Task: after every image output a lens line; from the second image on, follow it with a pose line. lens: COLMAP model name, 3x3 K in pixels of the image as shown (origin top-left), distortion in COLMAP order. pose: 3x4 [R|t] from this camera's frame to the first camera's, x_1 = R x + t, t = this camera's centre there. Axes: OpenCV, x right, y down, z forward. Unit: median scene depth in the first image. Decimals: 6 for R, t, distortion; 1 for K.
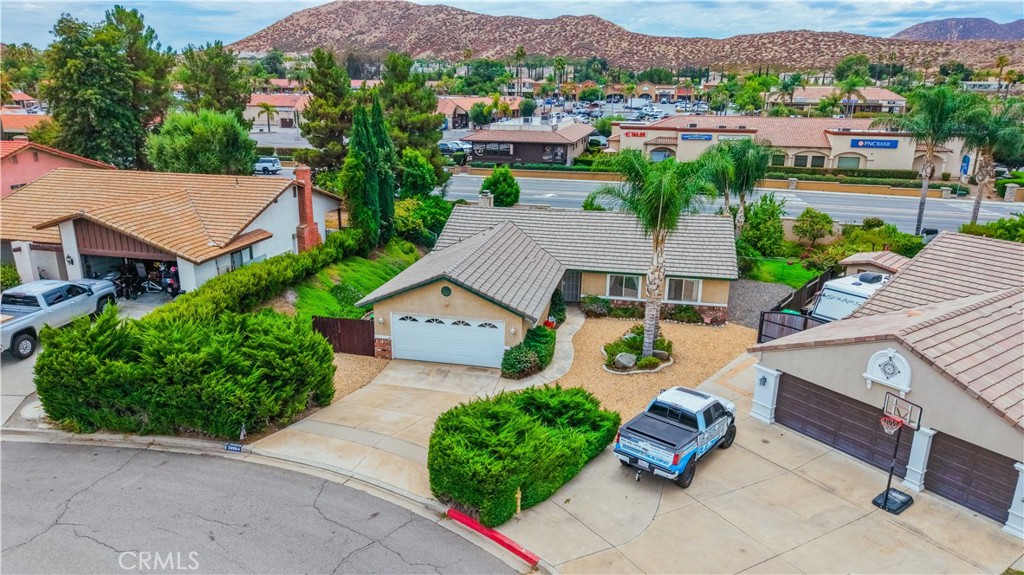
lens RADIAL K [[694.5, 0, 512.0], [0, 694.5, 287.5], [0, 0, 1]] dist [0.045165, -0.062077]
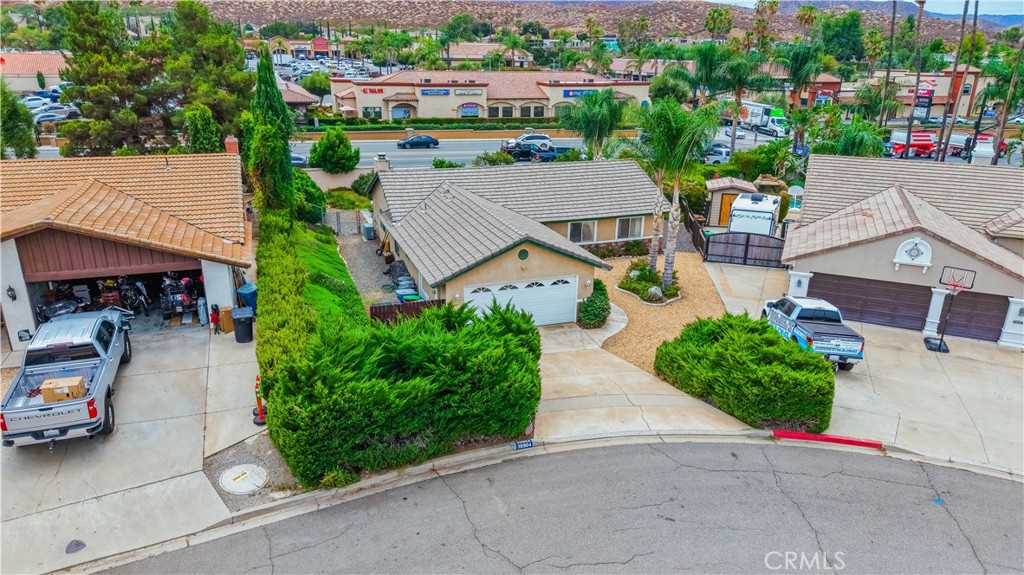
lens RADIAL K [[699.3, 0, 516.4], [0, 699.3, 291.1], [0, 0, 1]] dist [0.034309, -0.062883]
pose [[0.843142, -0.174985, 0.508421, -0.559431], [0.144055, 0.984509, 0.099948, -0.039302], [-0.518035, -0.011029, 0.855288, 0.157736]]
